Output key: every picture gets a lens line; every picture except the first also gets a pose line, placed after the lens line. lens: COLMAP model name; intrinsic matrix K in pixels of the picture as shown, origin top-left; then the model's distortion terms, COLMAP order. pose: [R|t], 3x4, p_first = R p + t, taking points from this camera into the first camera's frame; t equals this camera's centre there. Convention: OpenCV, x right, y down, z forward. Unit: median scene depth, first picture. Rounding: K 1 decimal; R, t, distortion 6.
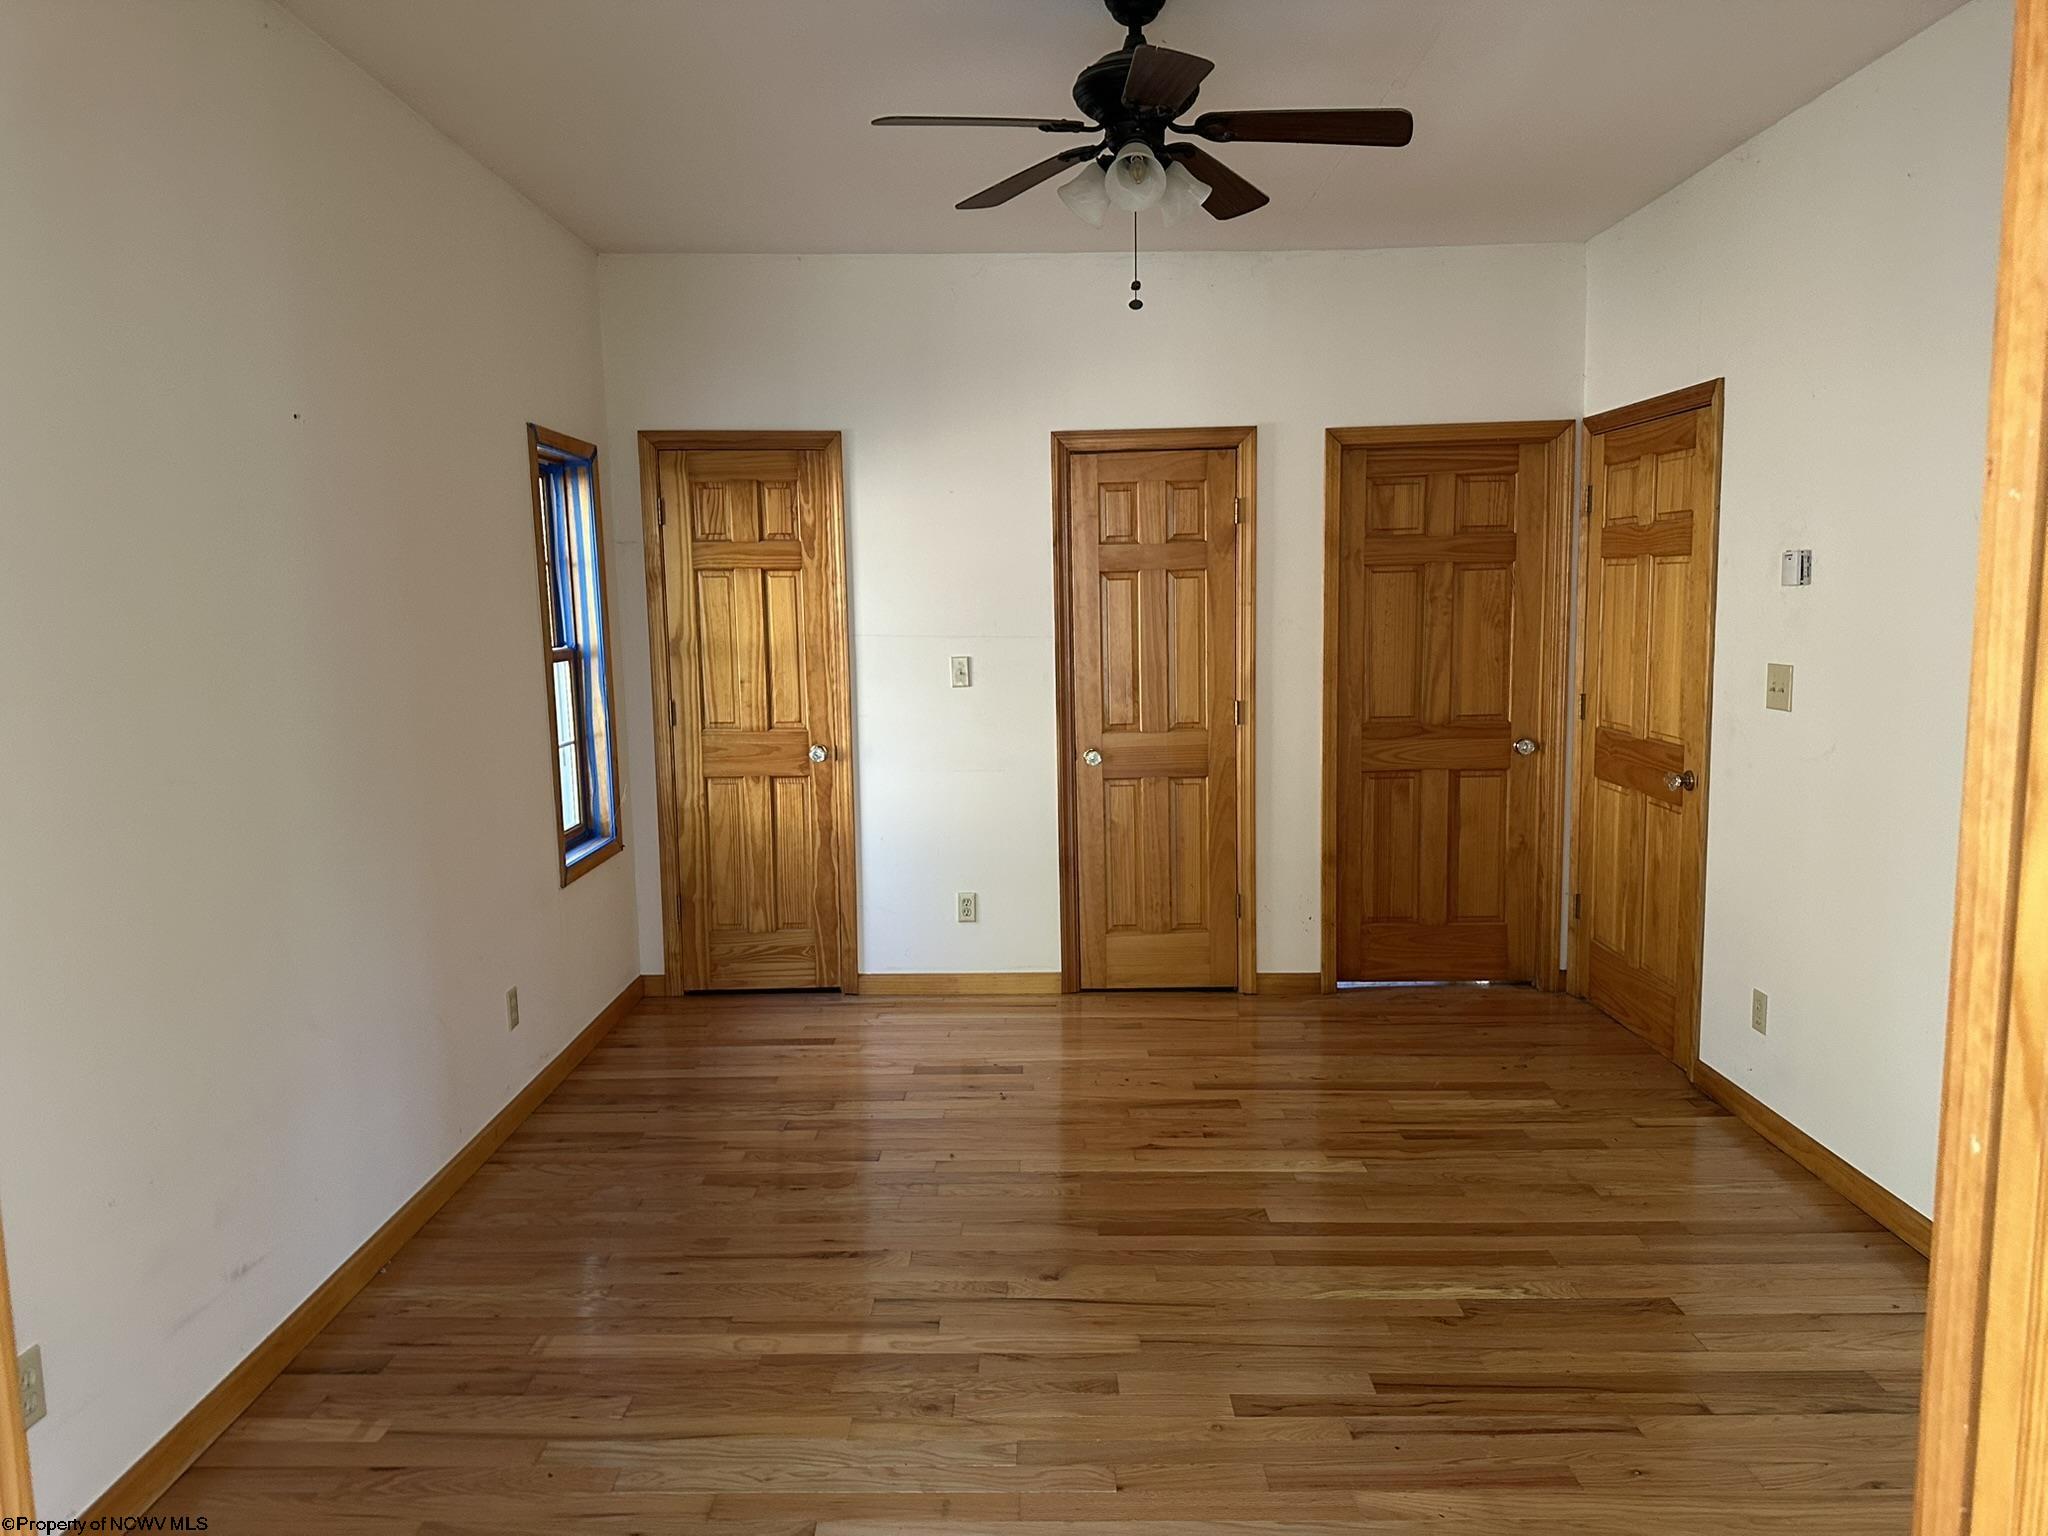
lens RADIAL K [[1440.0, 0, 1024.0], [0, 1440.0, 768.0], [0, 0, 1]] dist [0.001448, -0.000367]
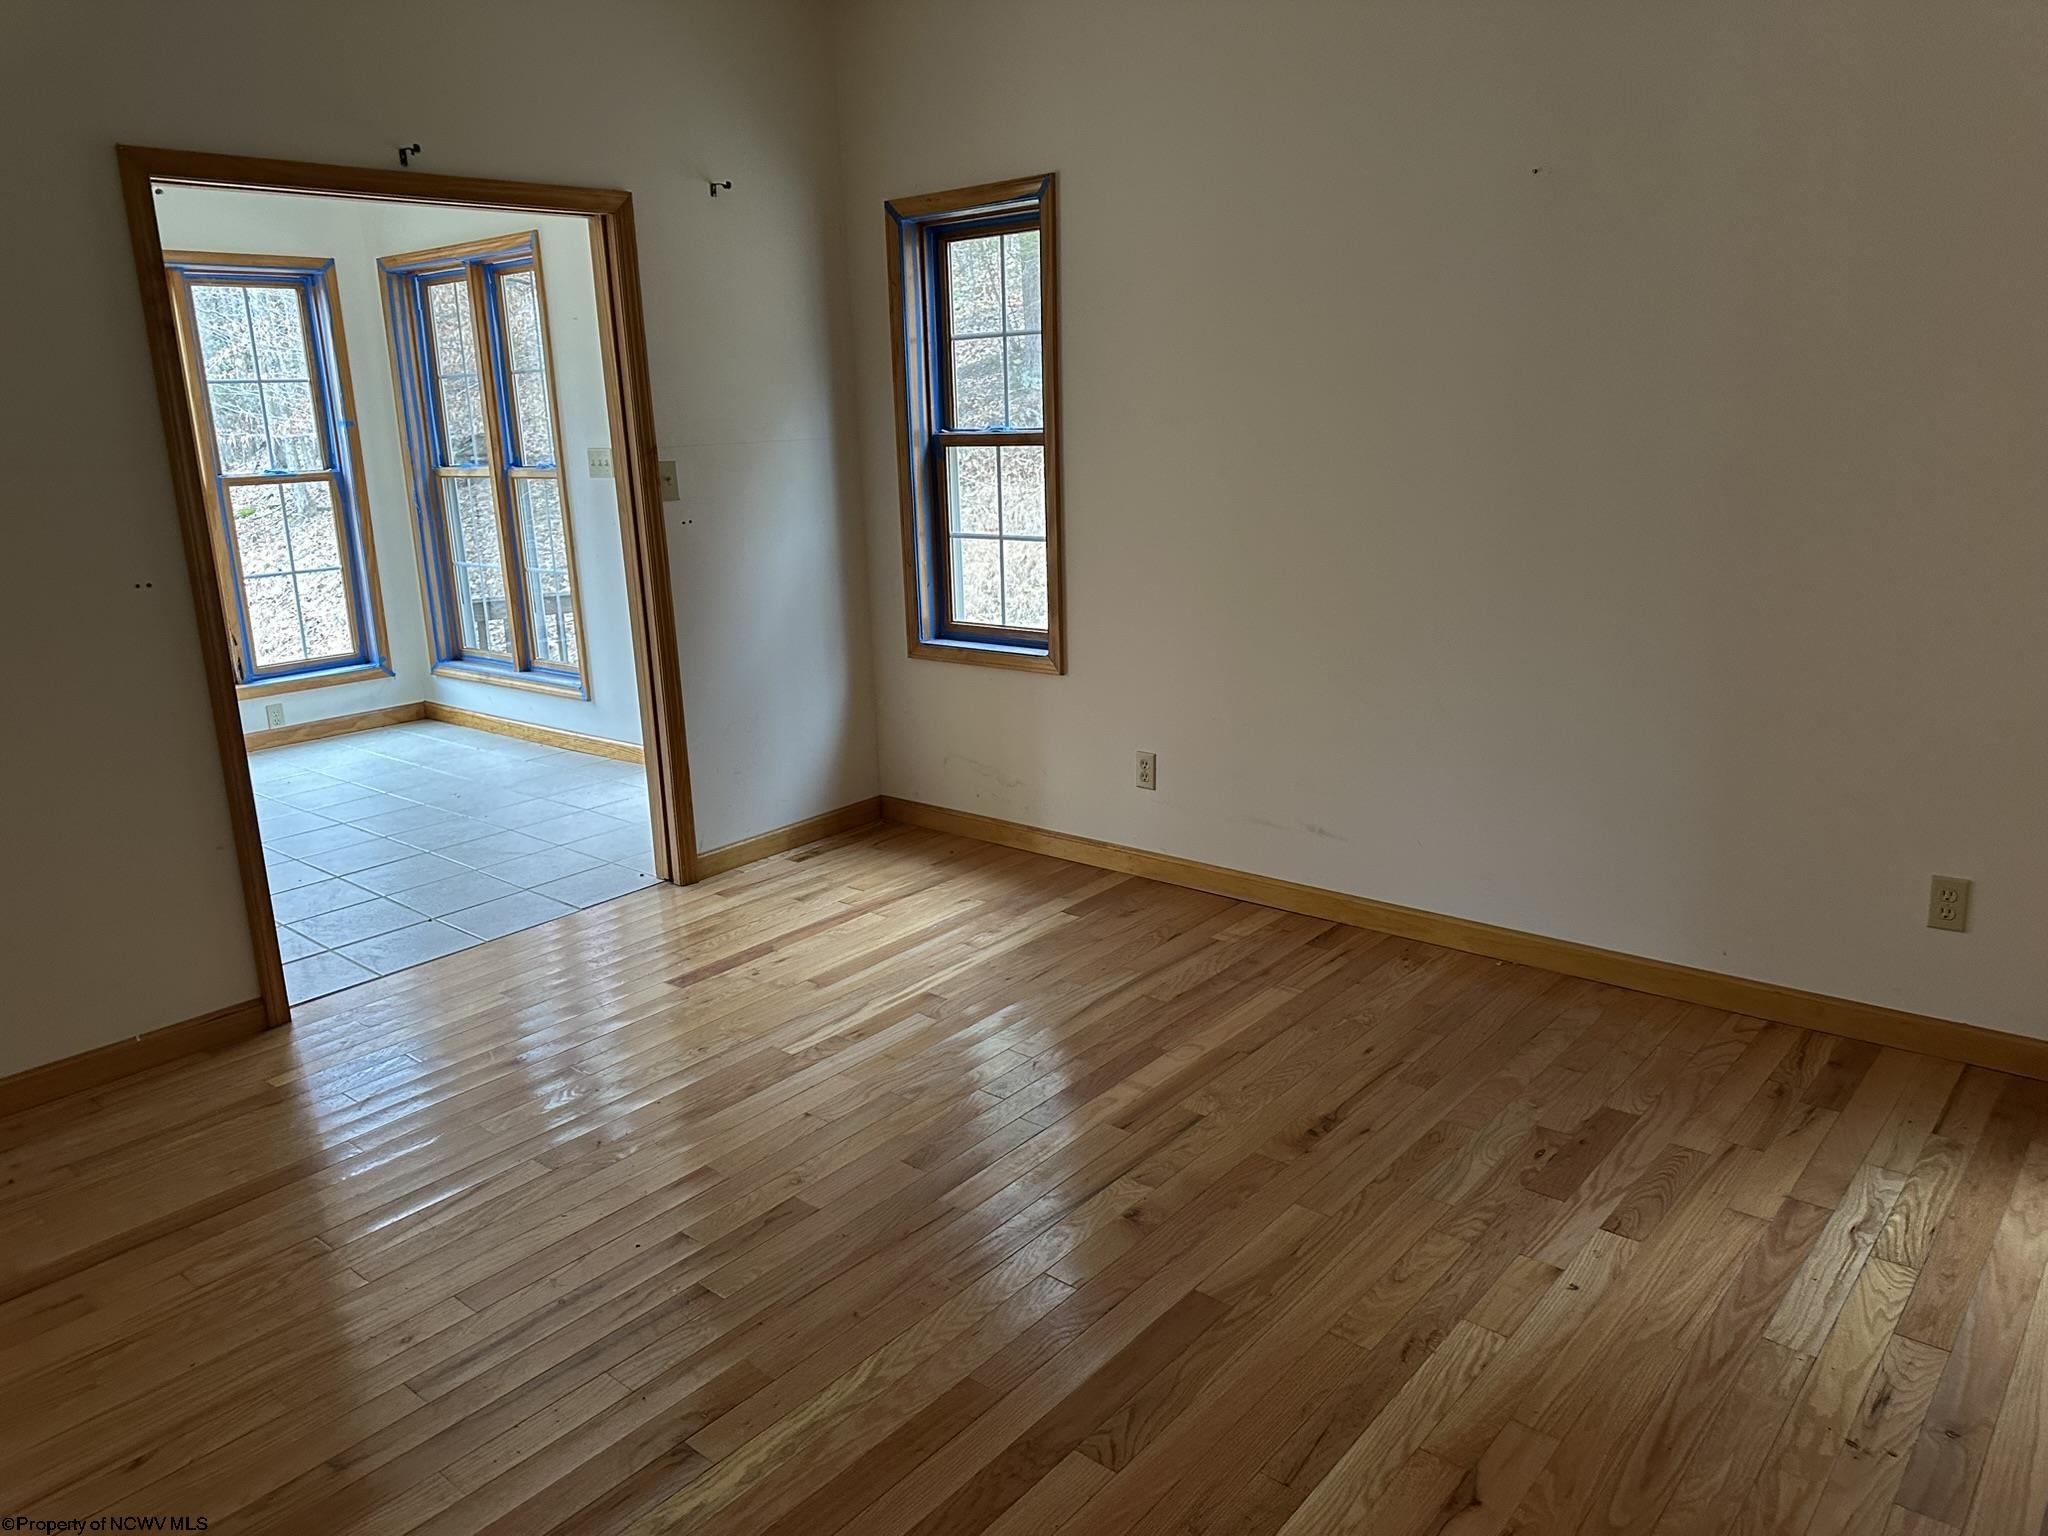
lens RADIAL K [[1440.0, 0, 1024.0], [0, 1440.0, 768.0], [0, 0, 1]] dist [0.001448, -0.000367]
pose [[-0.638239, 0.221626, -0.737247, 0.599422], [-0.050348, 0.943598, 0.327244, -0.146136], [0.768190, 0.245979, -0.591083, 1.363346]]
